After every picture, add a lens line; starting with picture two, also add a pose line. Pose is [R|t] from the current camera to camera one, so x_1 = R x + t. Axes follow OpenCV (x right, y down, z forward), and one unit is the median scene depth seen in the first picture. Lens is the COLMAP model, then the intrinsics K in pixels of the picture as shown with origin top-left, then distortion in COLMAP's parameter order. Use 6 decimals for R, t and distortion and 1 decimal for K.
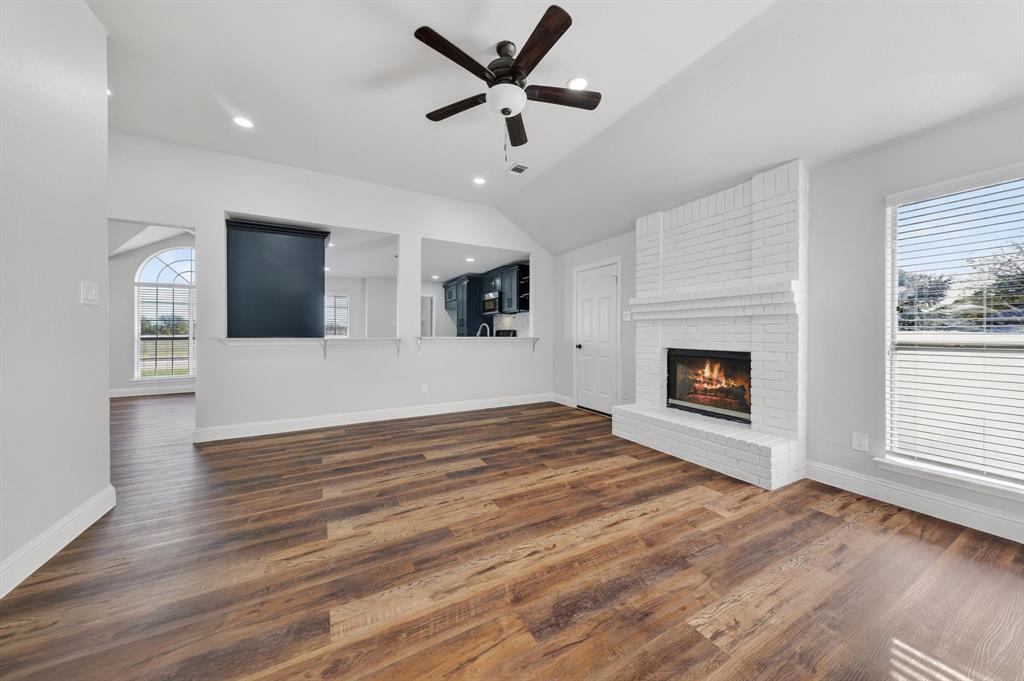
lens RADIAL K [[343.2, 0, 514.5], [0, 343.2, 332.7], [0, 0, 1]] dist [0.015361, -0.000046]
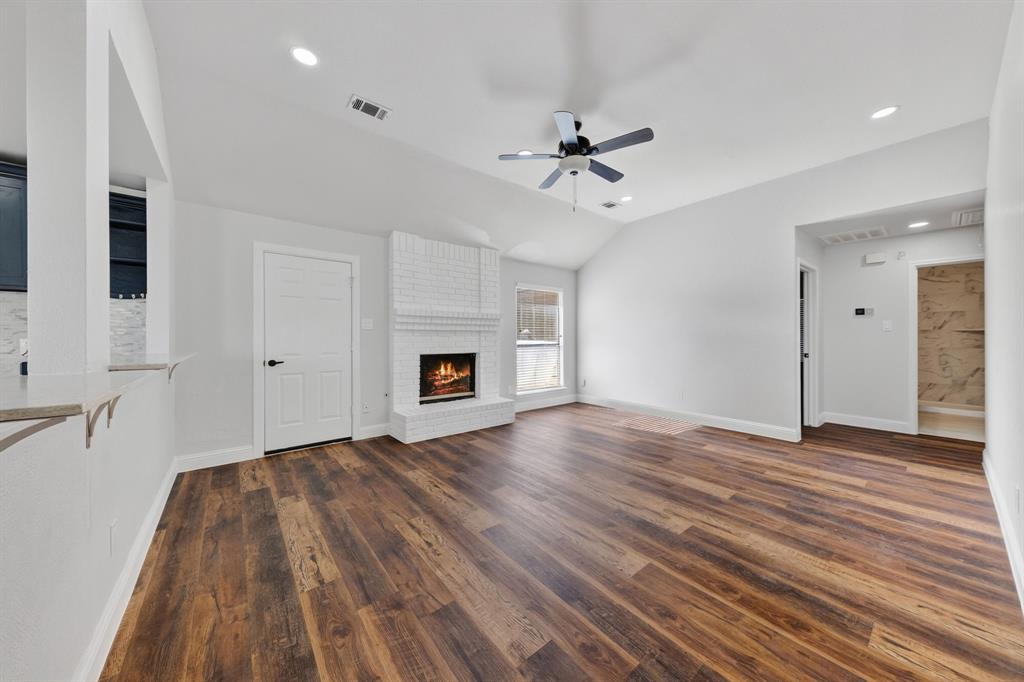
lens RADIAL K [[351.5, 0, 515.1], [0, 351.5, 338.4], [0, 0, 1]] dist [0.016217, 0.000075]
pose [[-0.174793, -0.003033, 0.984601, -0.992039], [0.001517, 0.999993, 0.003350, -0.016911], [-0.984604, 0.002079, -0.174787, 1.112512]]
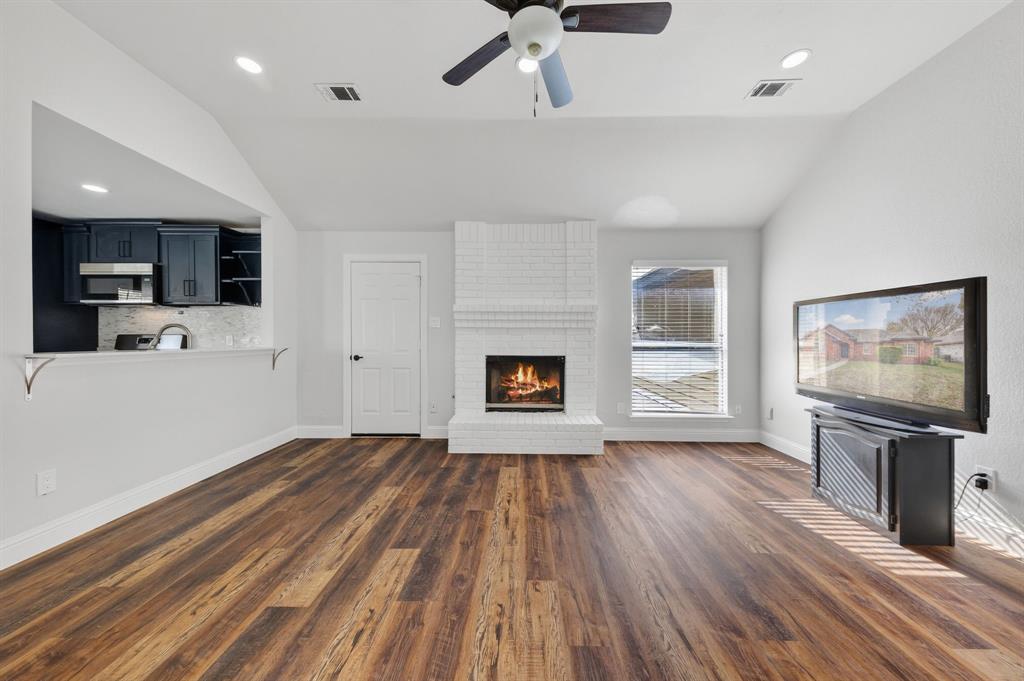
lens RADIAL K [[347.7, 0, 512.0], [0, 347.7, 340.5], [0, 0, 1]] dist [0.007711, -0.000175]
pose [[0.503227, -0.007562, 0.864121, -0.539182], [-0.002924, 0.999941, 0.010454, -0.014324], [-0.864149, -0.007788, 0.503175, 0.509341]]
